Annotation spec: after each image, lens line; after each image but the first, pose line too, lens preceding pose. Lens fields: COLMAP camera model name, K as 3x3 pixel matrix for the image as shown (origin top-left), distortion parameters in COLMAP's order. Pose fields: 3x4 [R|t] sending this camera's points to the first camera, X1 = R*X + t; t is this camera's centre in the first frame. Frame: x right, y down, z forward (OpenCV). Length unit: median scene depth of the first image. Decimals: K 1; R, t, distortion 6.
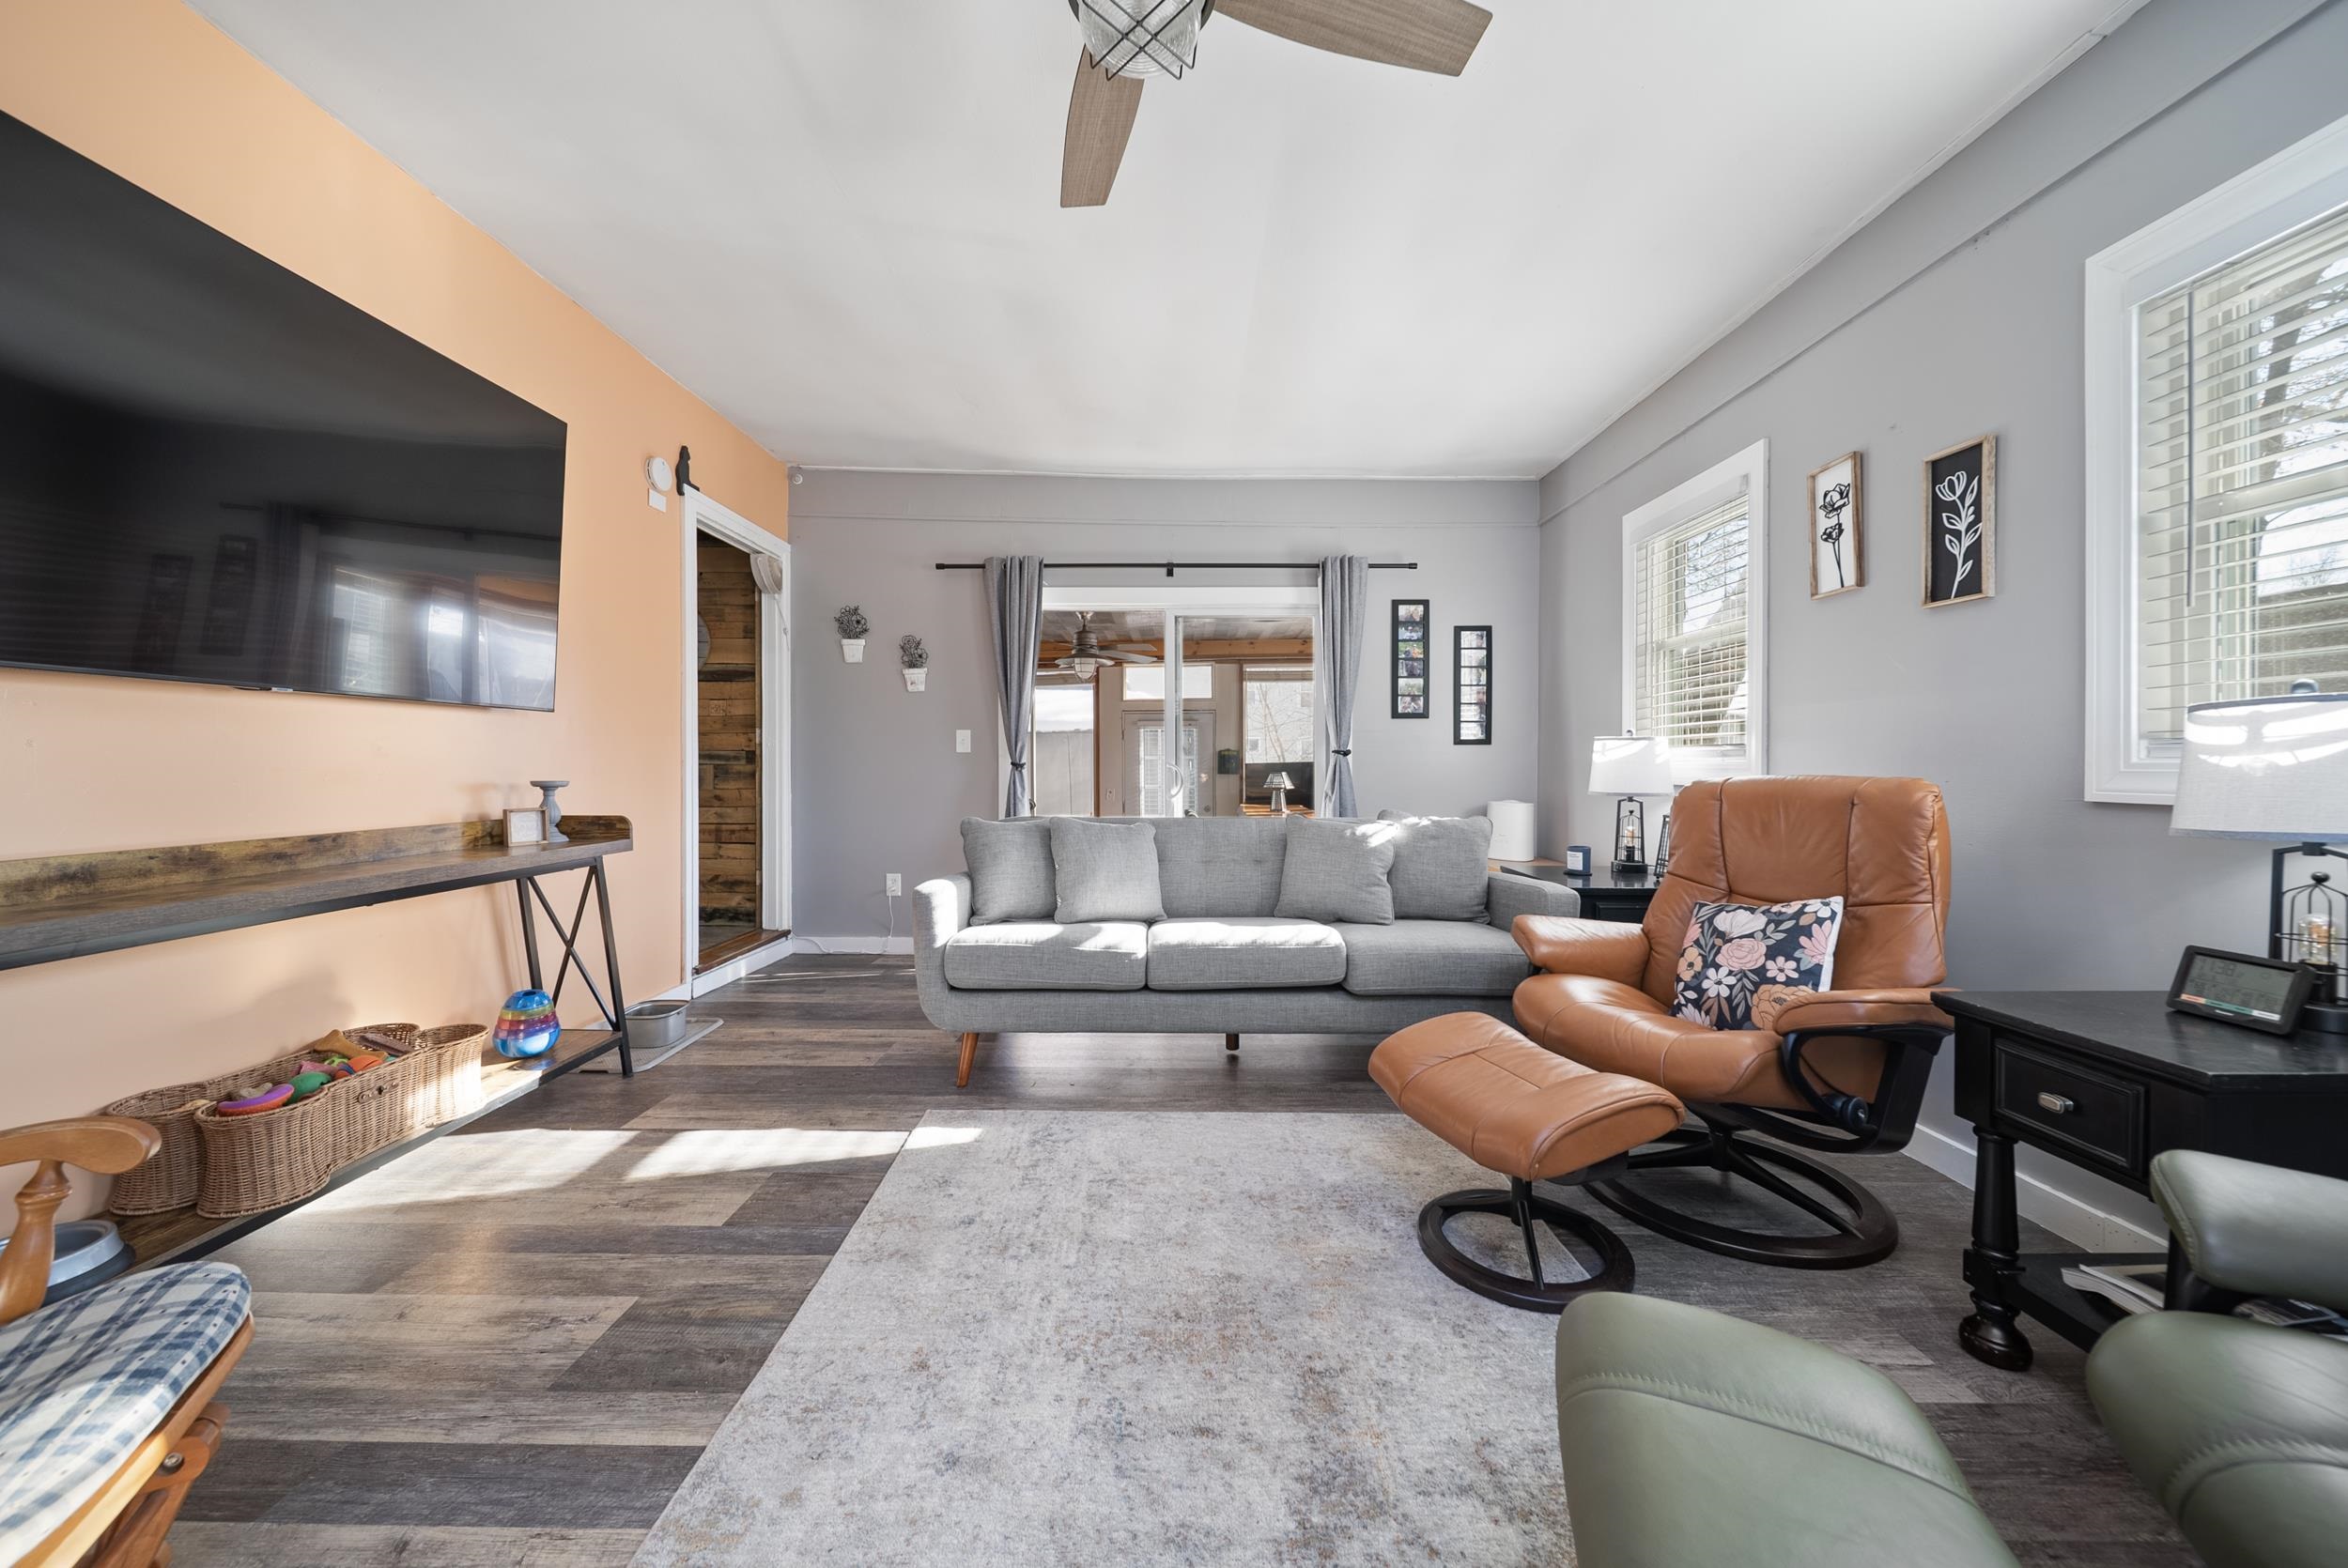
lens RADIAL K [[832.3, 0, 1170.5], [0, 832.3, 772.6], [0, 0, 1]] dist [0.000724, -0.000124]
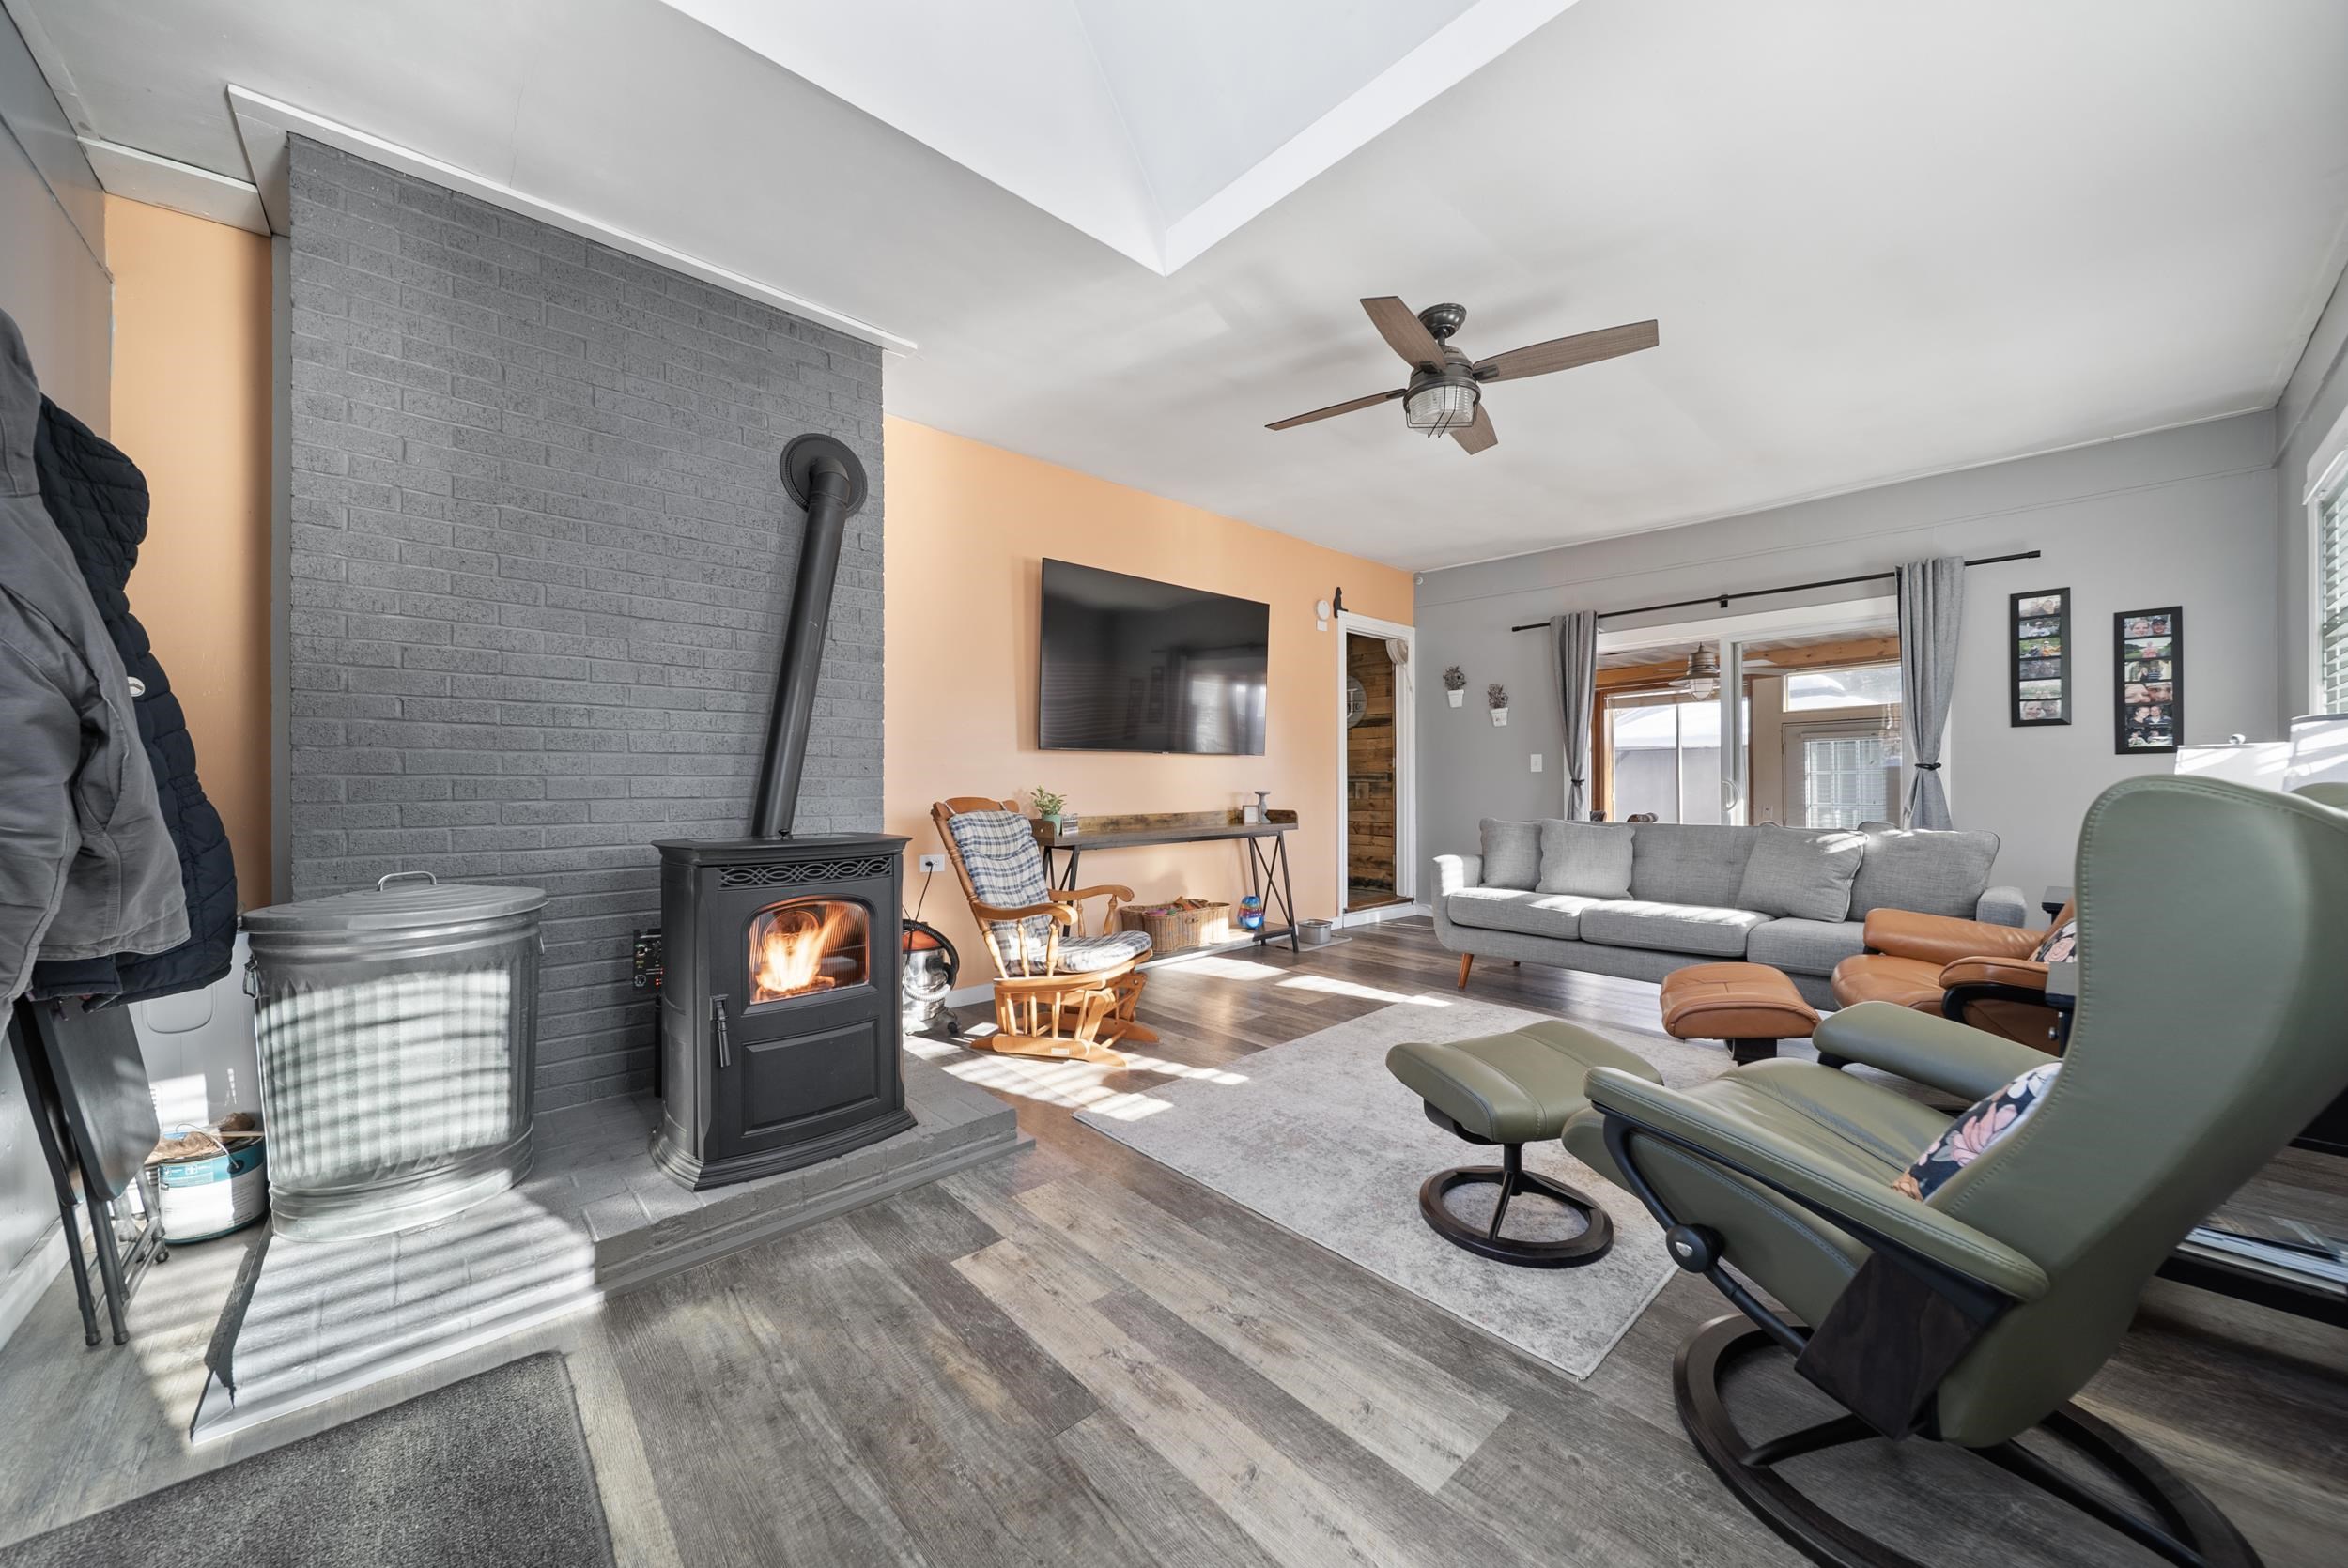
lens RADIAL K [[832.3, 0, 1178.2], [0, 832.3, 781.8], [0, 0, 1]] dist [0.000724, -0.000124]
pose [[0.678962, -0.005272, -0.734155, 0.479056], [-0.001960, 0.999958, -0.008993, 0.005755], [0.734171, 0.007545, 0.678923, -0.402506]]
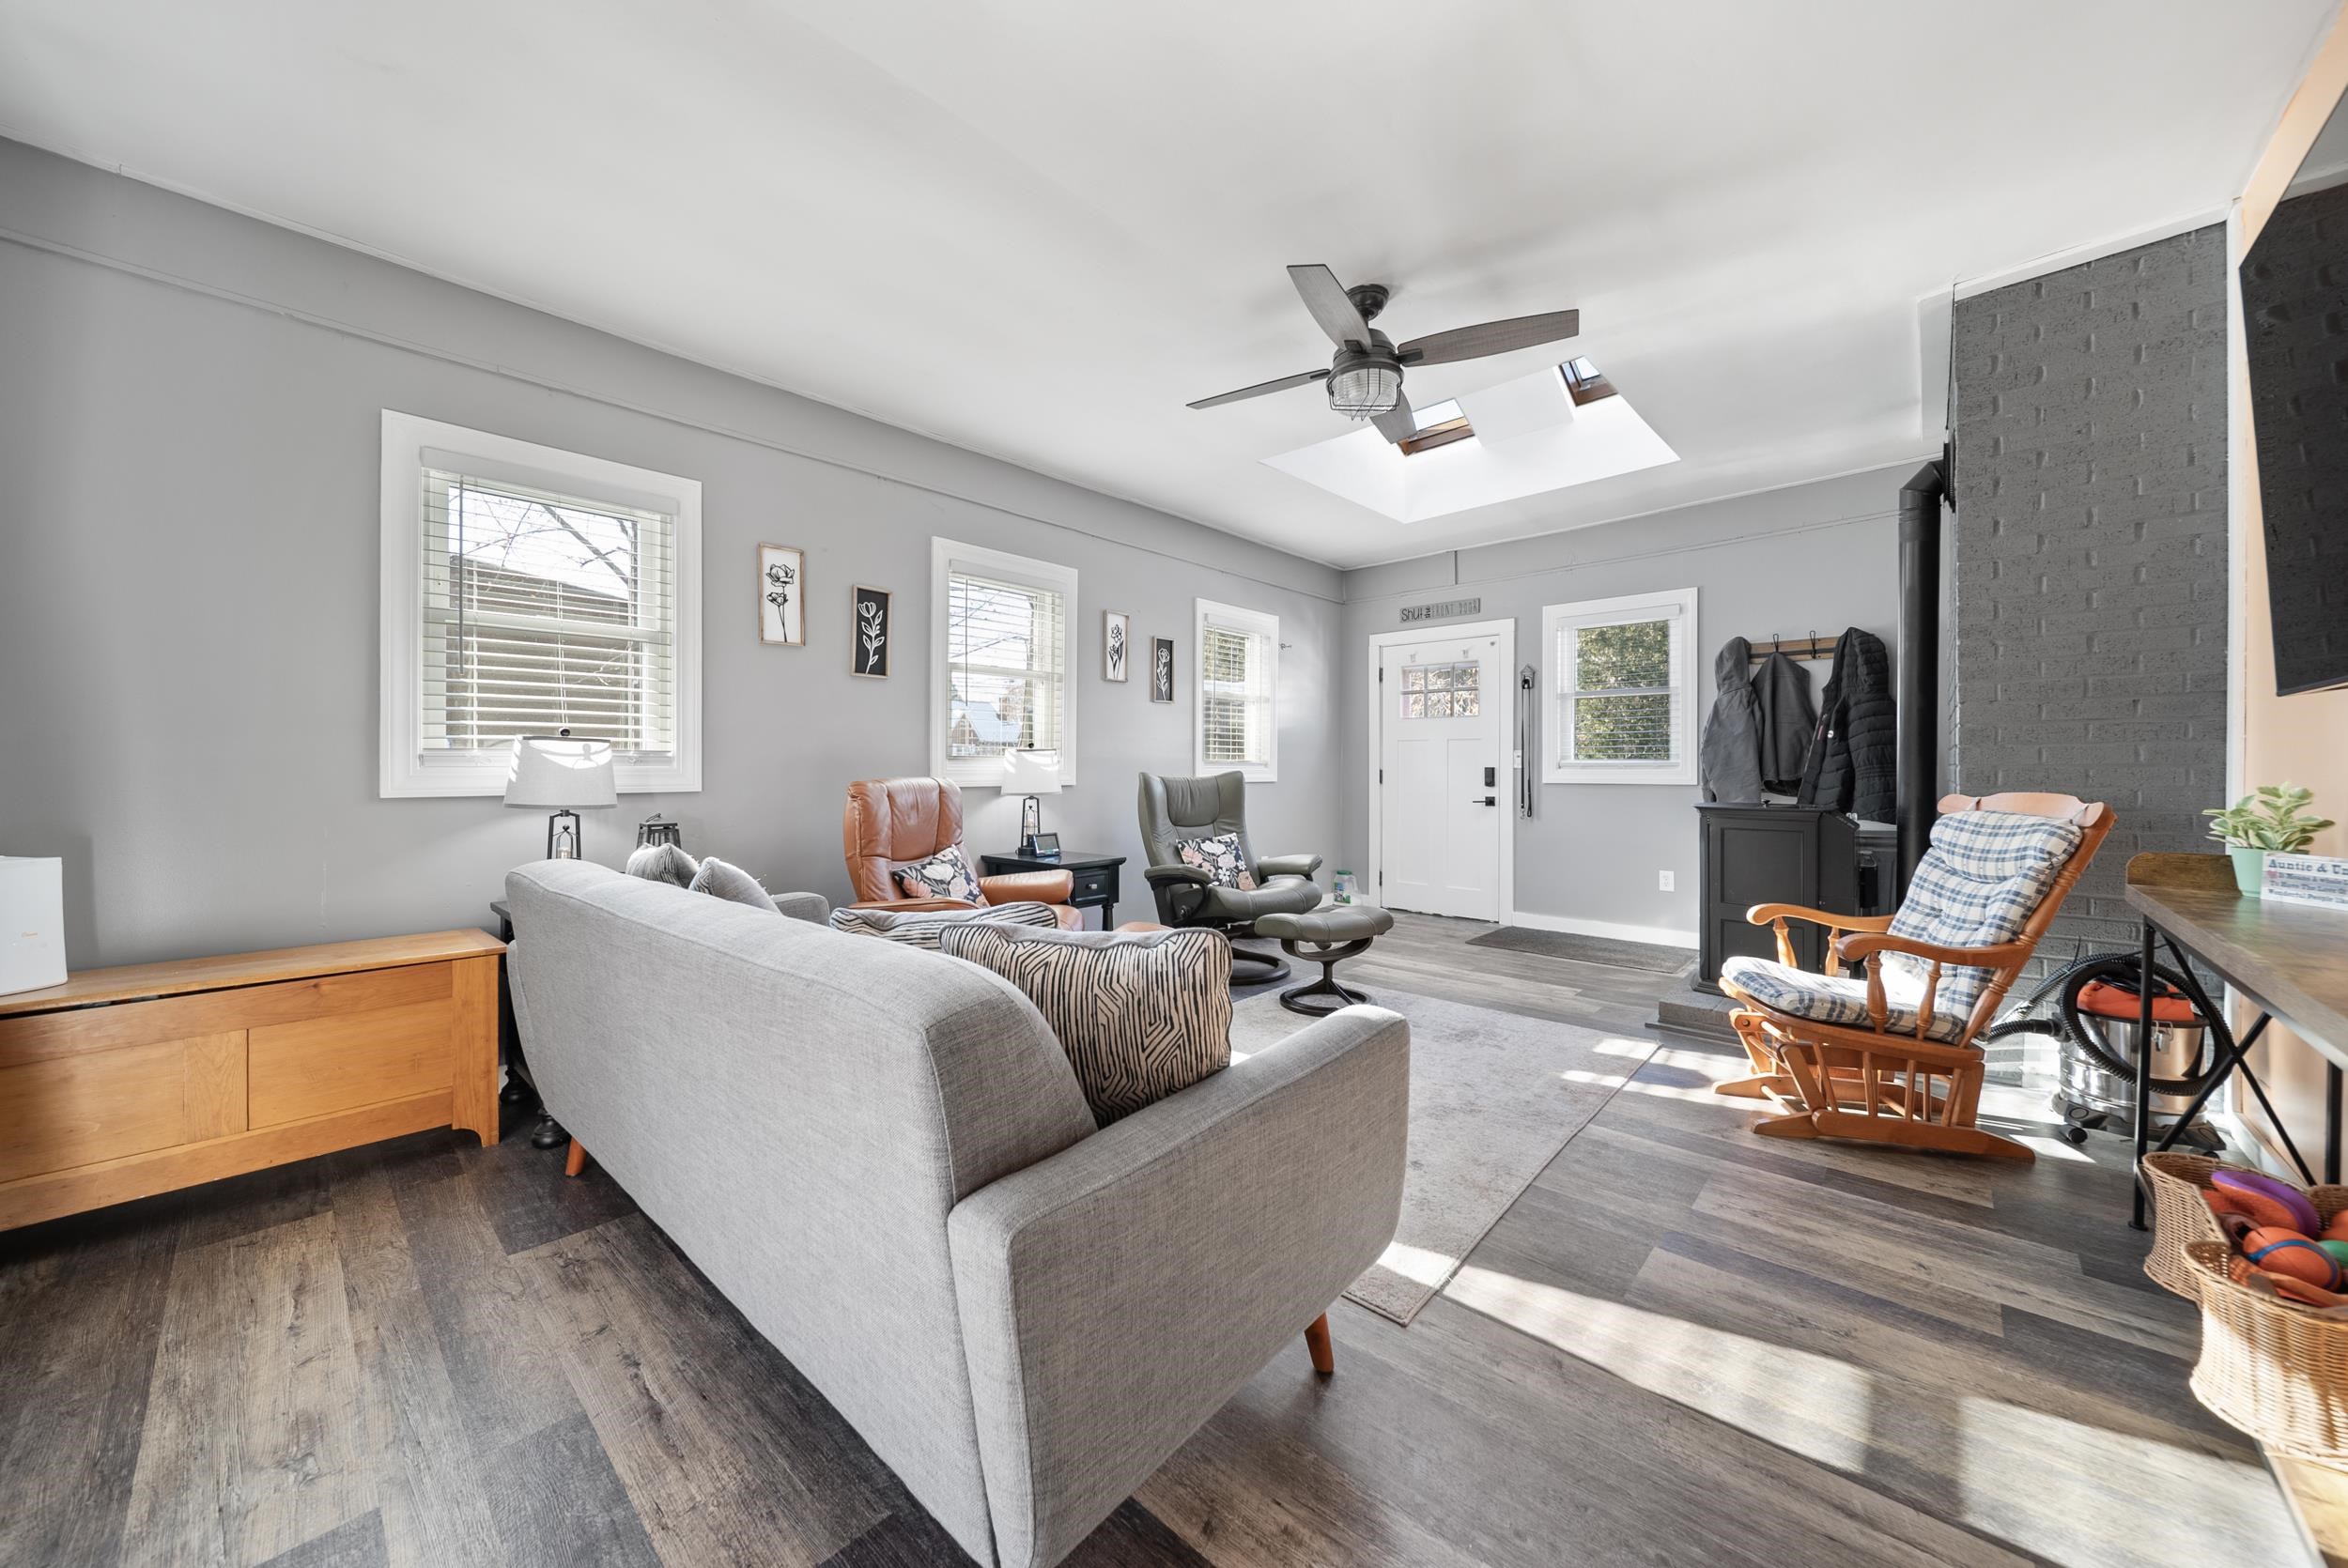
lens RADIAL K [[832.3, 0, 1172.0], [0, 832.3, 770.1], [0, 0, 1]] dist [0.000724, -0.000124]
pose [[-0.745514, -0.002651, 0.666485, -0.481083], [0.007240, 0.999901, 0.012075, -0.017549], [-0.666451, 0.013827, -0.745421, 1.313592]]
